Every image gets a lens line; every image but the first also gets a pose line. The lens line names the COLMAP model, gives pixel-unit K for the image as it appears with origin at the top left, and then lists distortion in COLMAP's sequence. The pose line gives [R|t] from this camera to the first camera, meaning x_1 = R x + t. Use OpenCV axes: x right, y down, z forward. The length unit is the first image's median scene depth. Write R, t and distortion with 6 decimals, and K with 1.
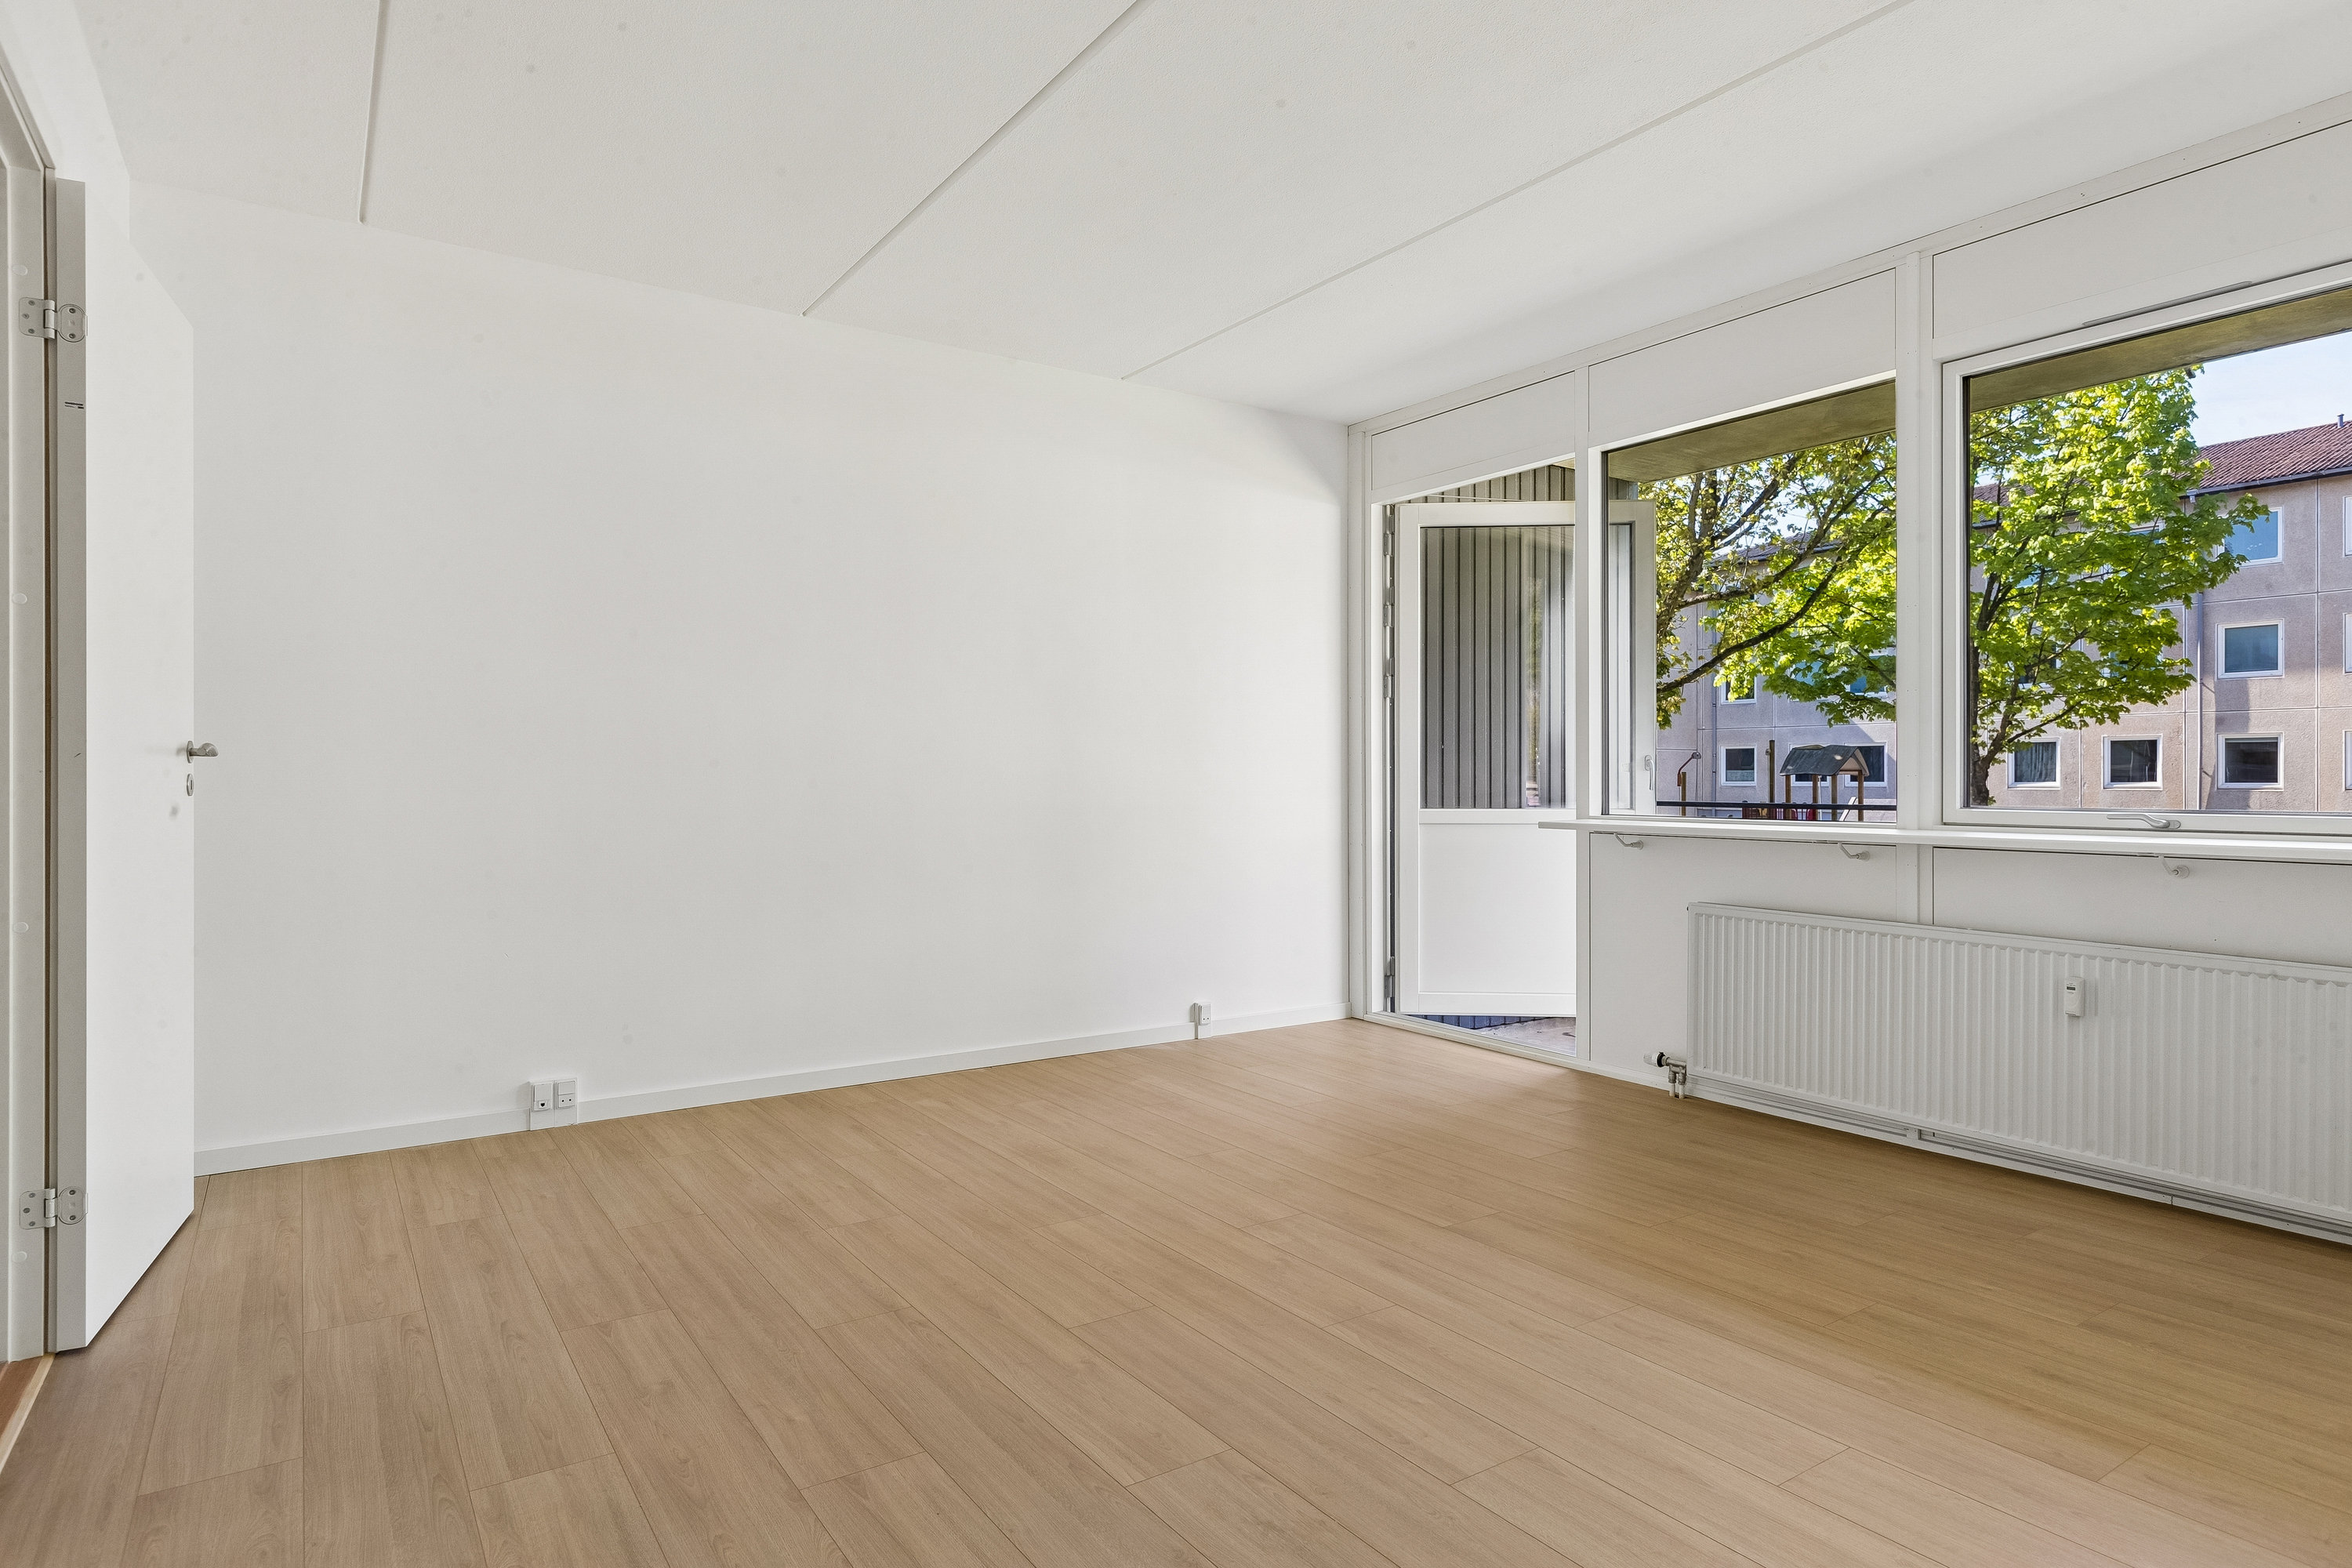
lens RADIAL K [[1306.6, 0, 1201.0], [0, 1306.6, 776.7], [0, 0, 1]] dist [0.003747, -0.001360]
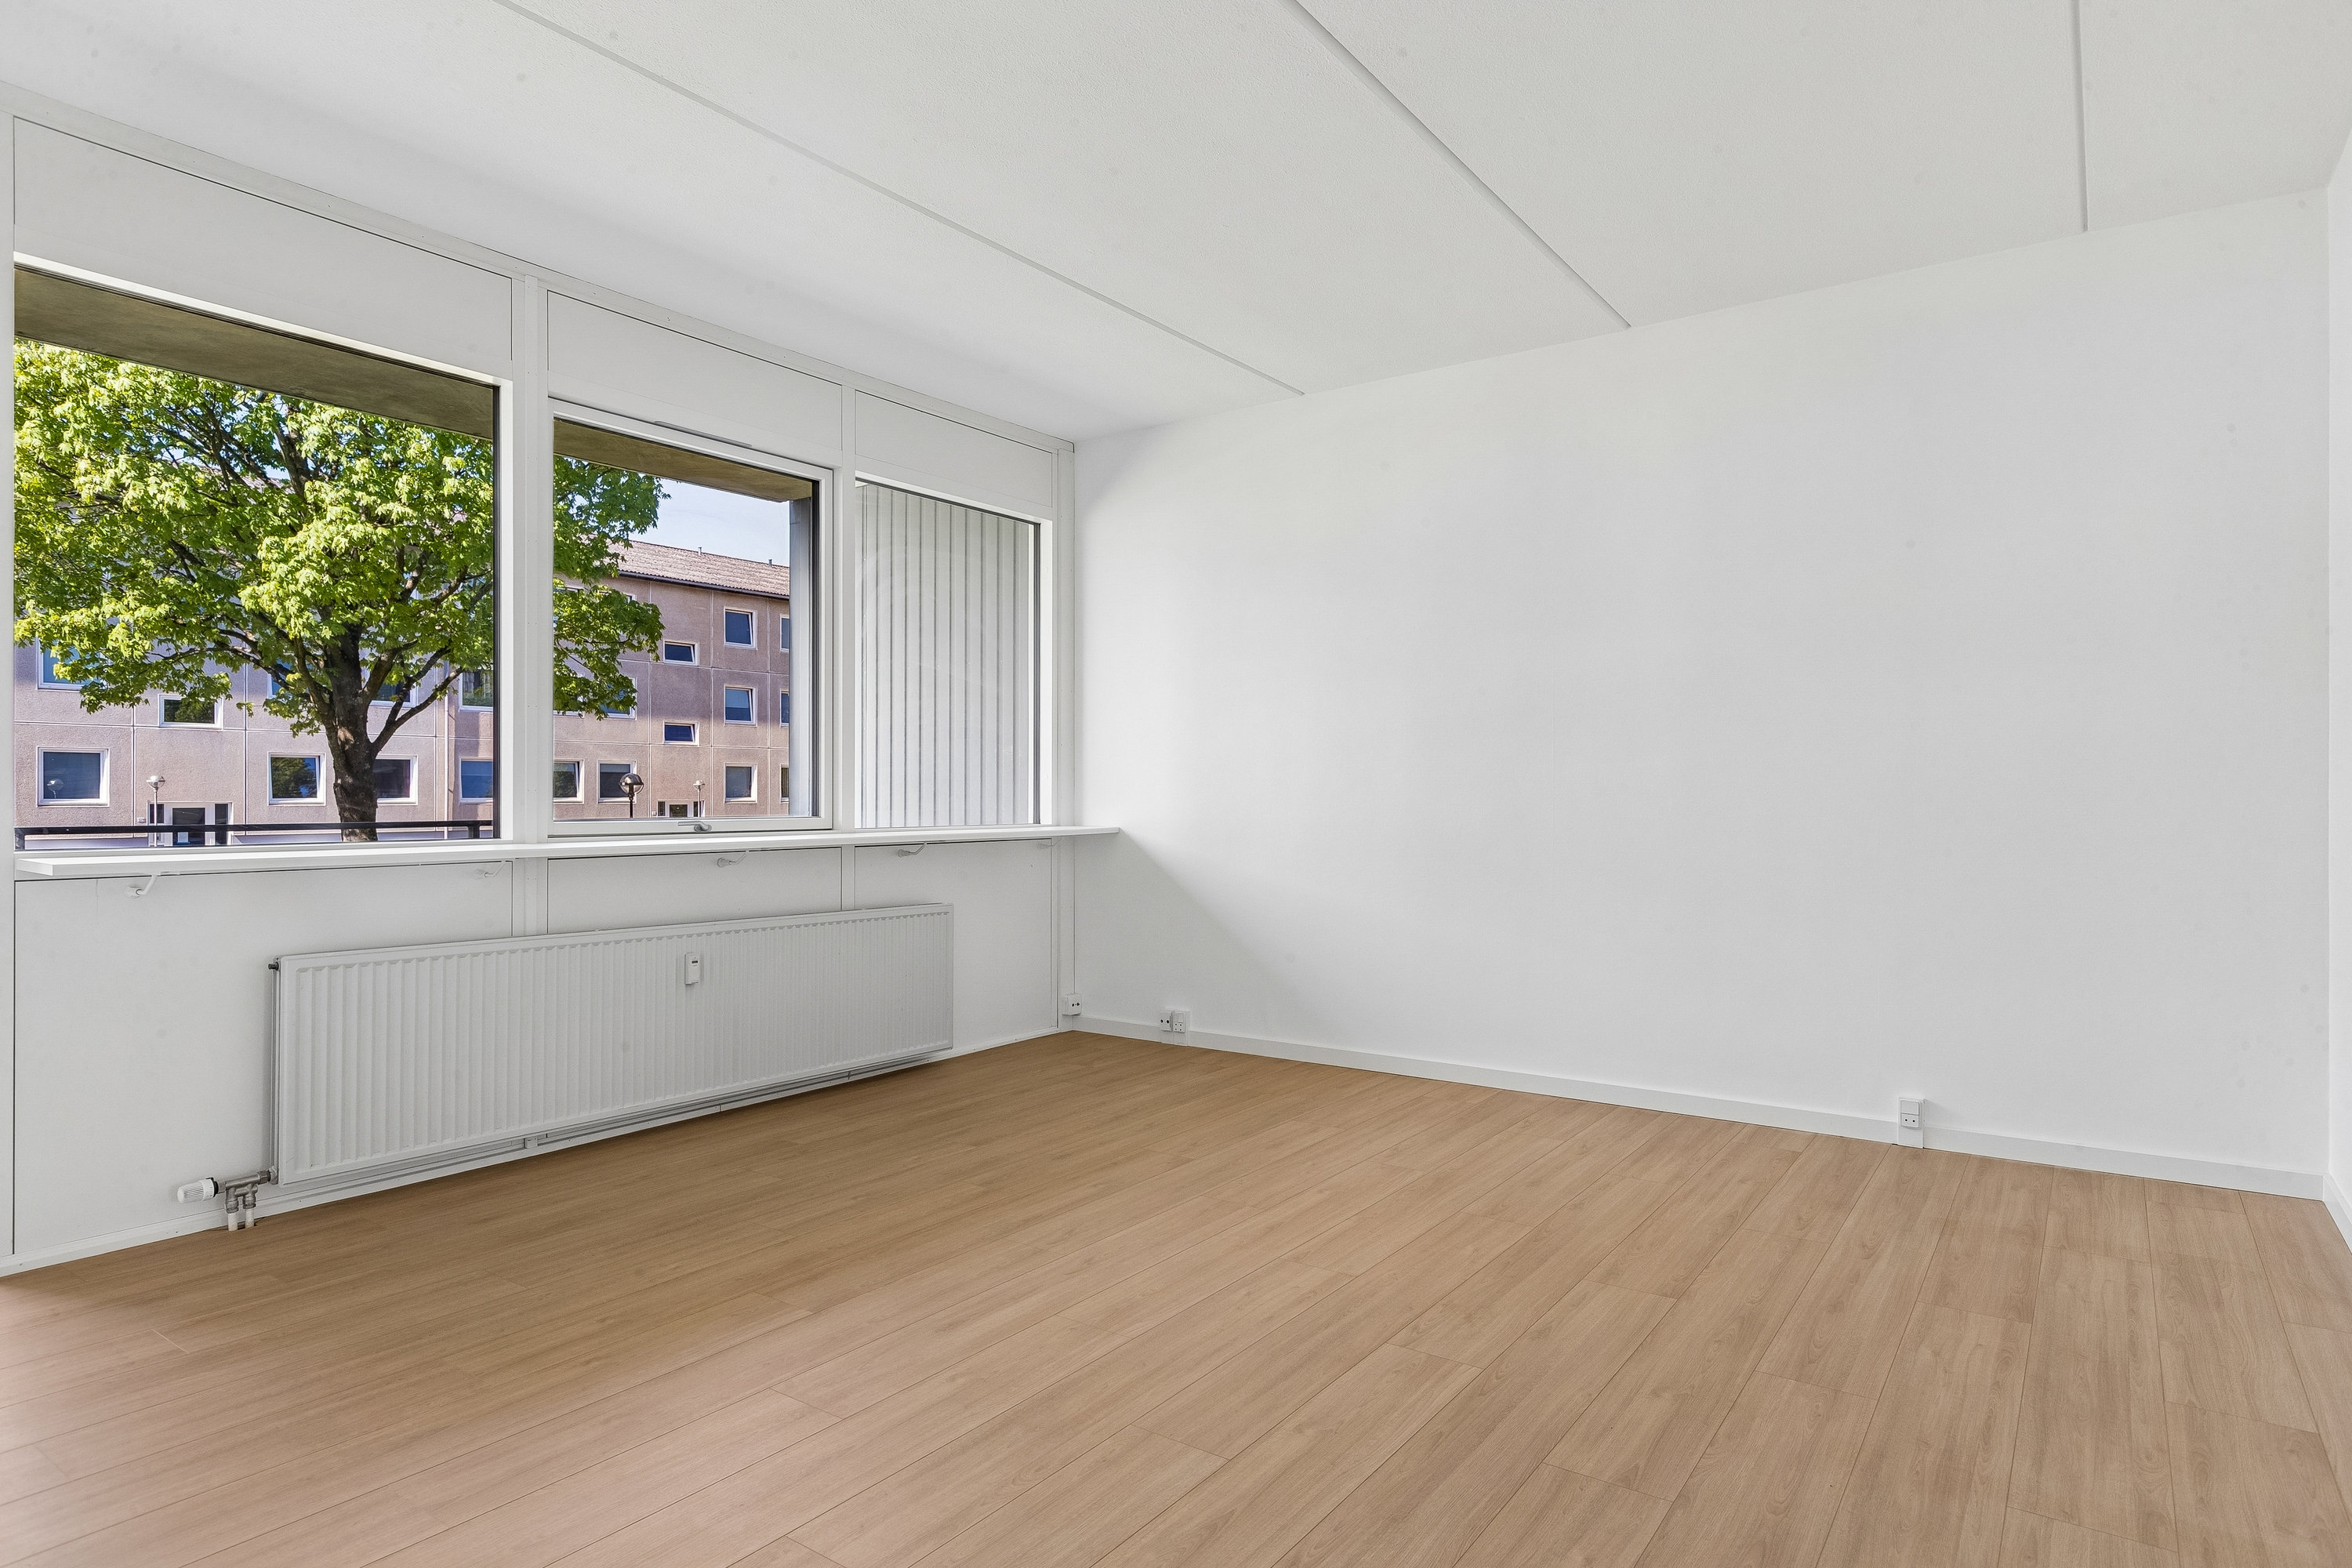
lens RADIAL K [[1295.9, 0, 1176.0], [0, 1295.9, 784.0], [0, 0, 1]] dist [0.006507, -0.003369]
pose [[-0.337229, 0.007186, 0.941395, -0.674233], [-0.002070, 0.999963, -0.008374, 0.002329], [-0.941420, -0.004773, -0.337201, 1.021629]]
